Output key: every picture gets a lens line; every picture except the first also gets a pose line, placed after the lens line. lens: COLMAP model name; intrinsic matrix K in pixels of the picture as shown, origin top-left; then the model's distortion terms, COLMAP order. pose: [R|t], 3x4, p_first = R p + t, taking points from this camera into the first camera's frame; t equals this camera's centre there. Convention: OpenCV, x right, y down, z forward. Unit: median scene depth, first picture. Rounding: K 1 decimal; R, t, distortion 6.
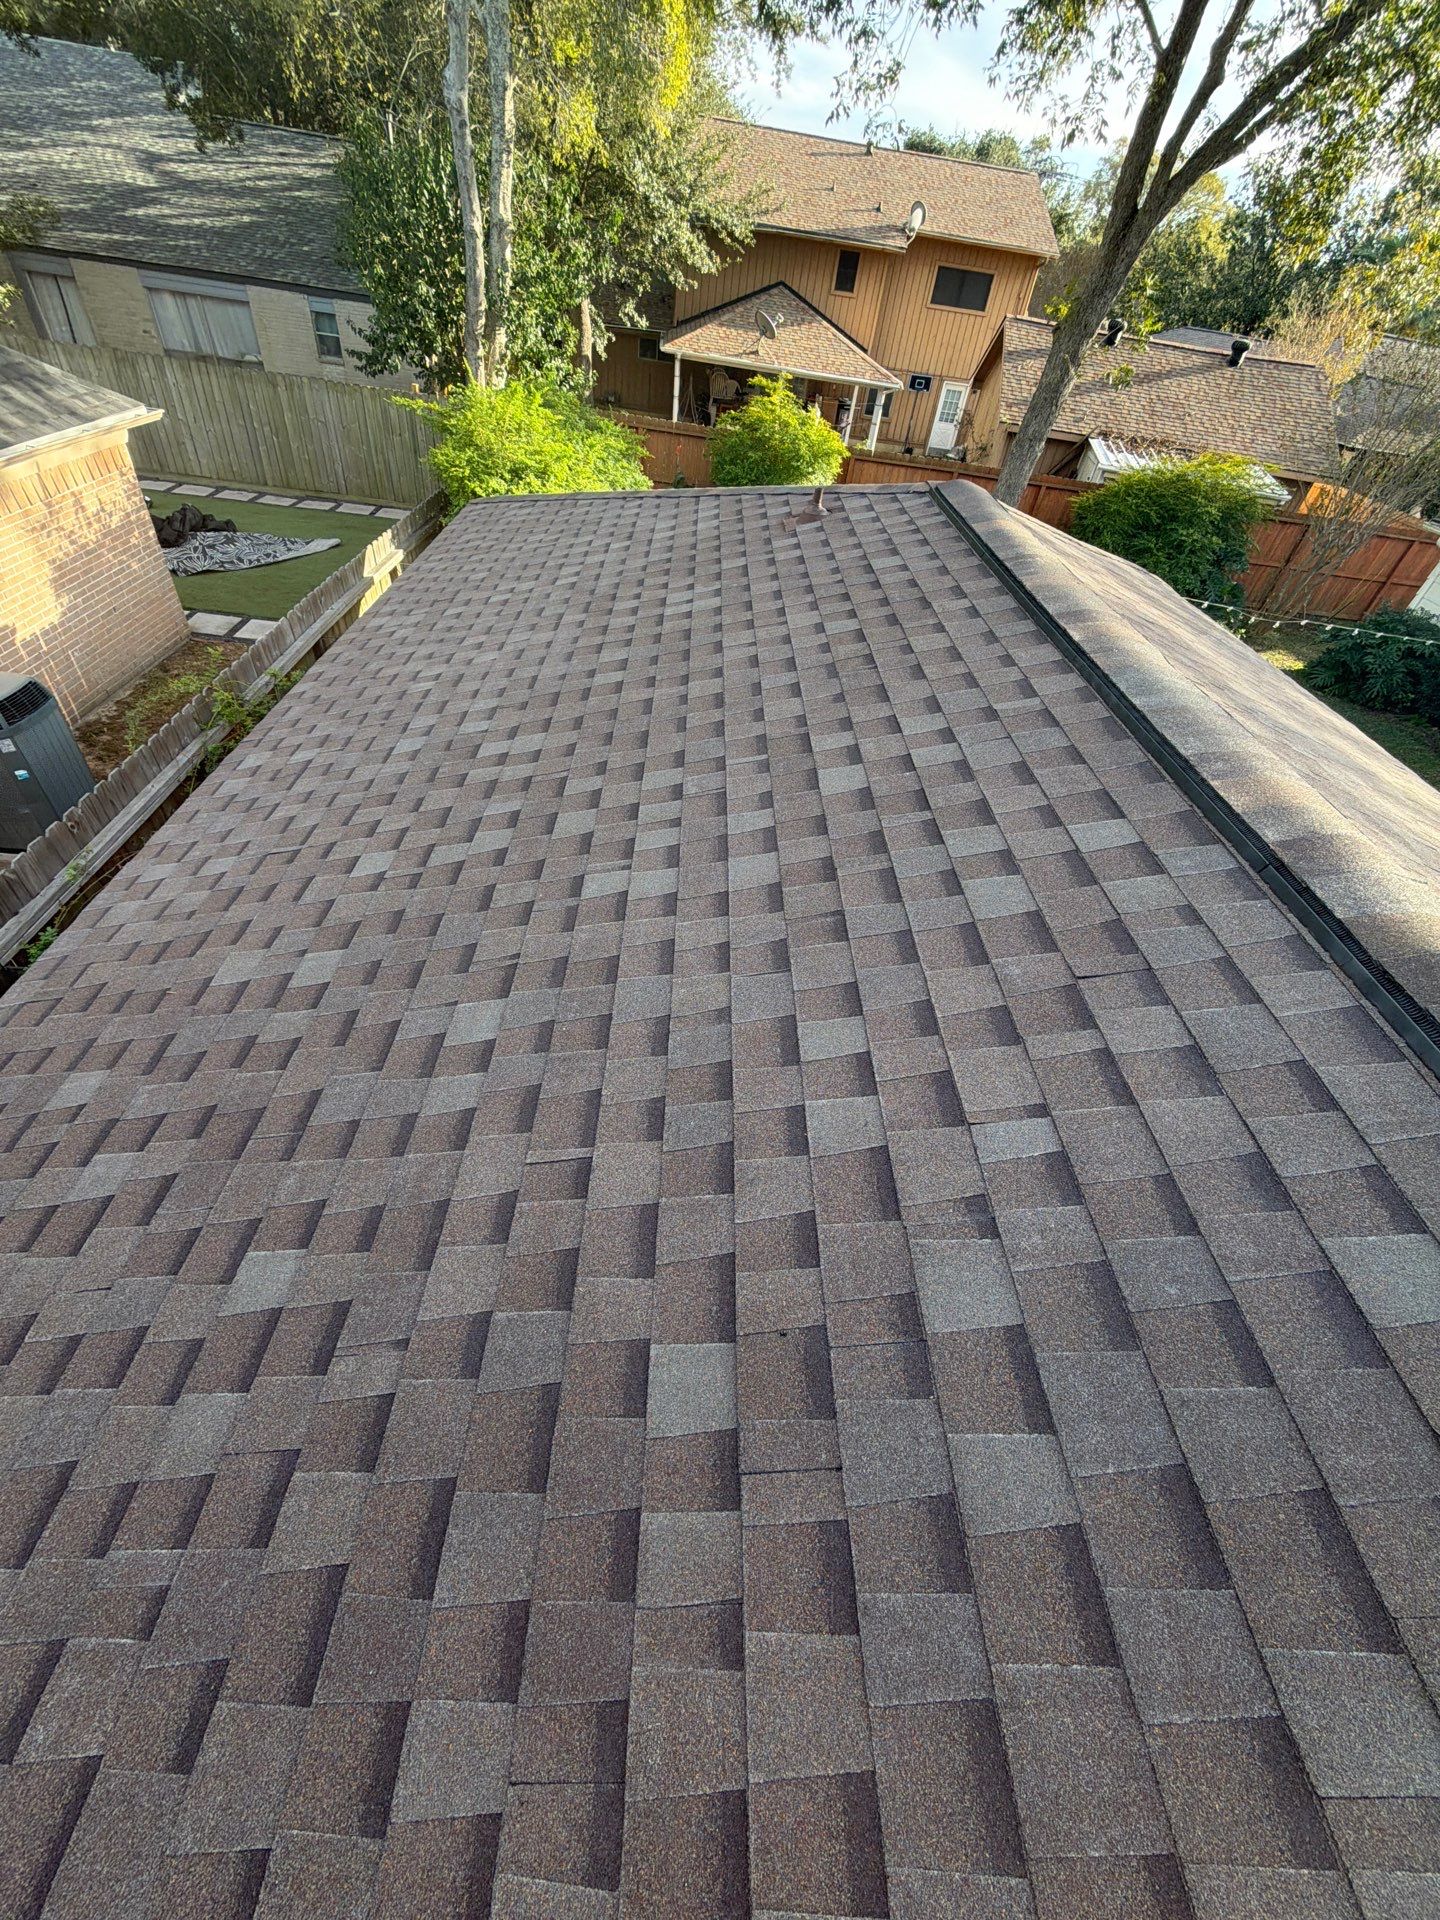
lens RADIAL K [[754.6, 0, 715.9], [0, 754.6, 960.4], [0, 0, 1]] dist [-0.009462, 0.000462]
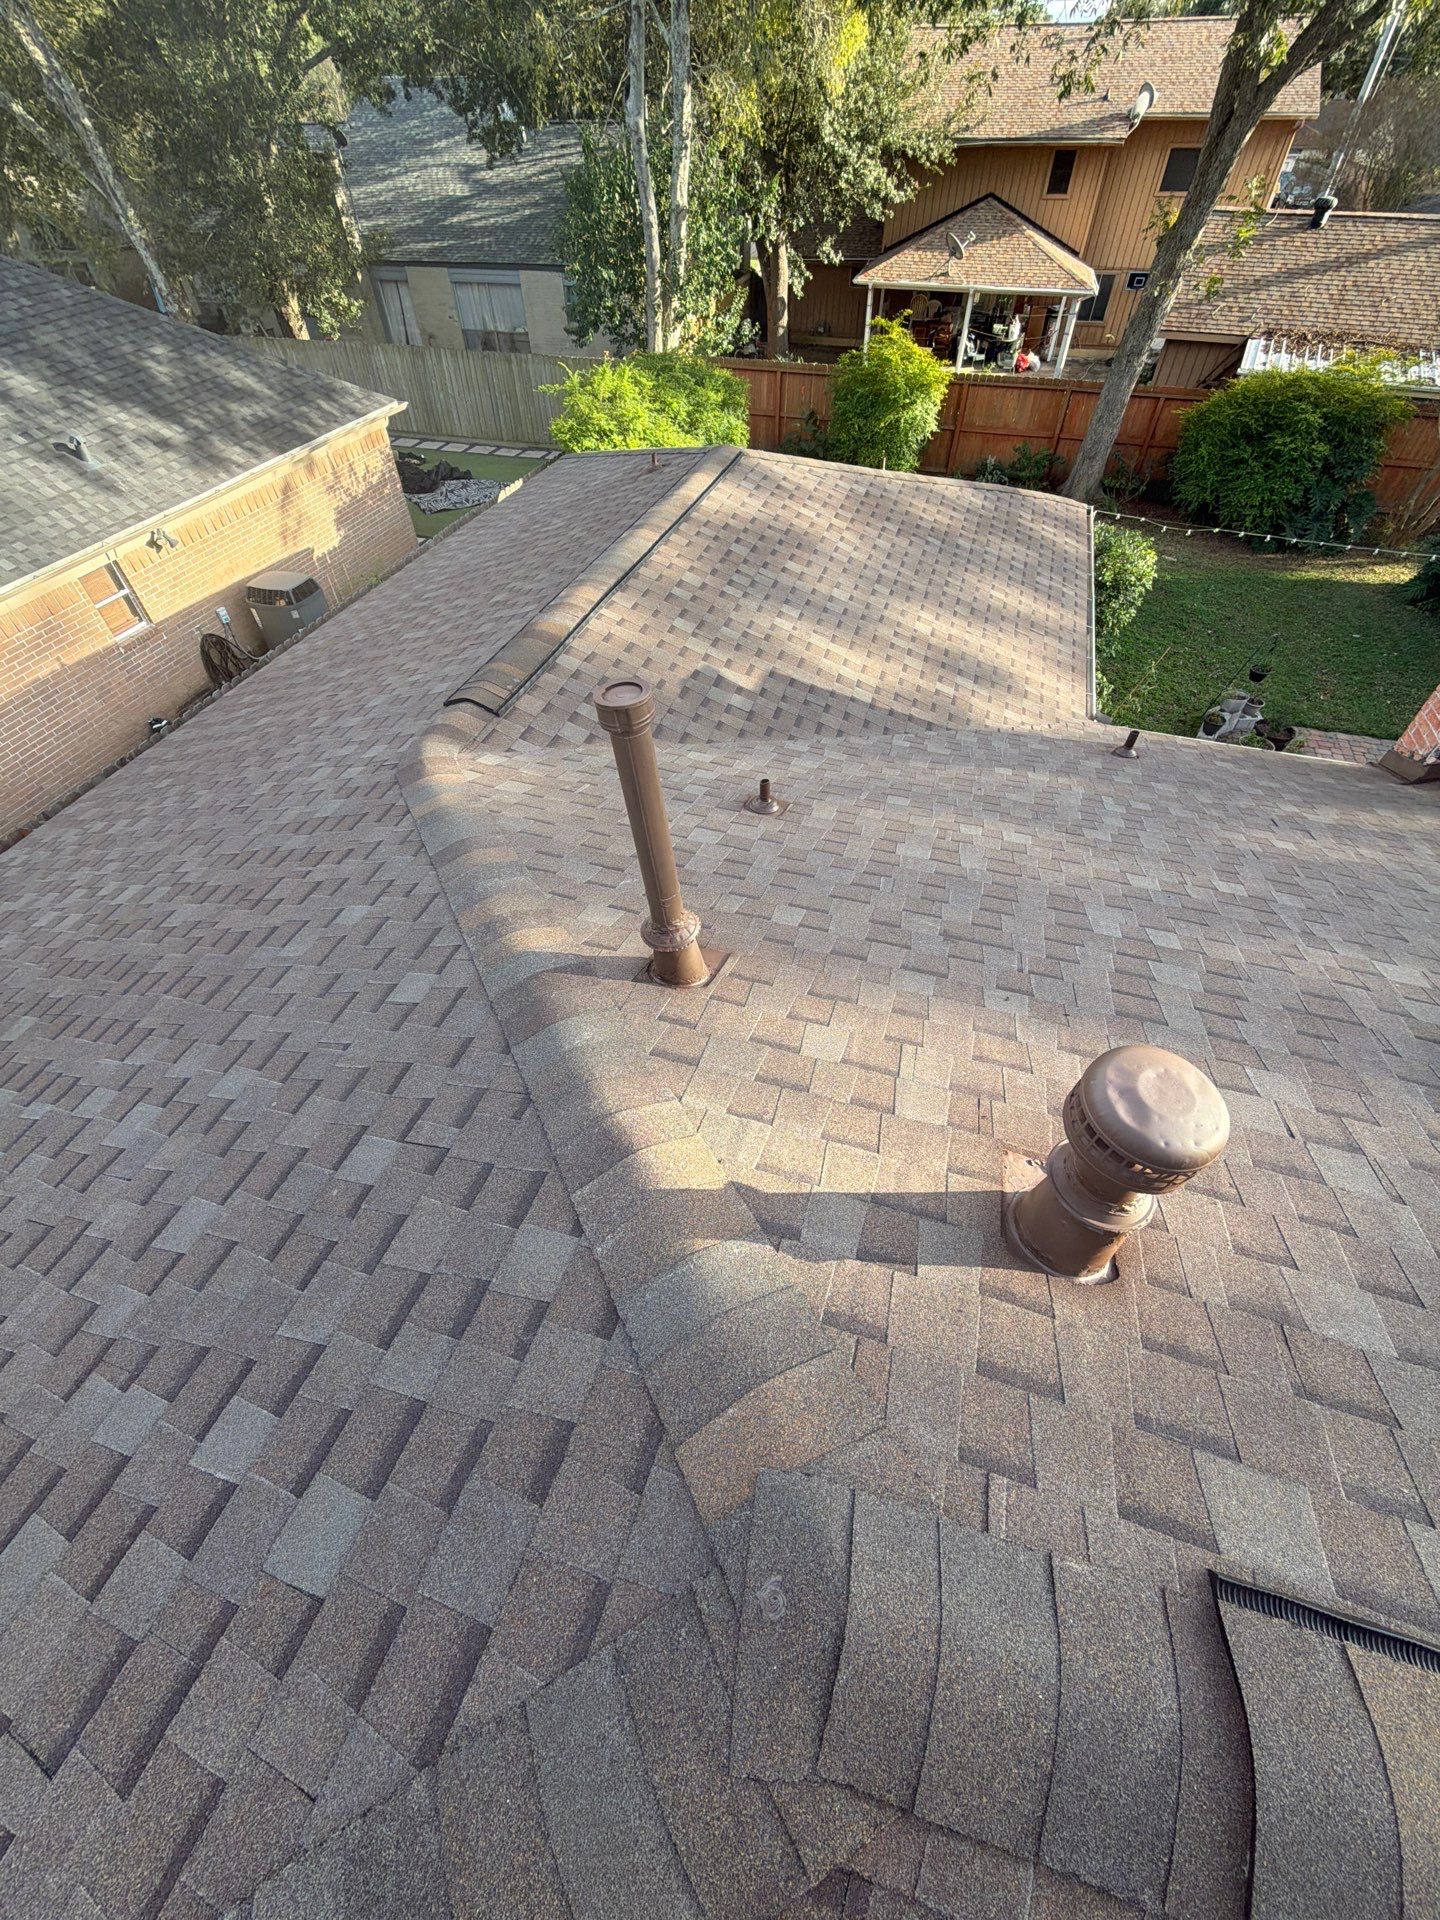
lens RADIAL K [[754.6, 0, 720.9], [0, 754.6, 963.9], [0, 0, 1]] dist [-0.009462, 0.000462]
pose [[0.940904, 0.152938, -0.302174, 0.250761], [-0.127496, 0.986547, 0.102323, 0.081477], [0.313757, -0.057750, 0.947745, -0.161866]]
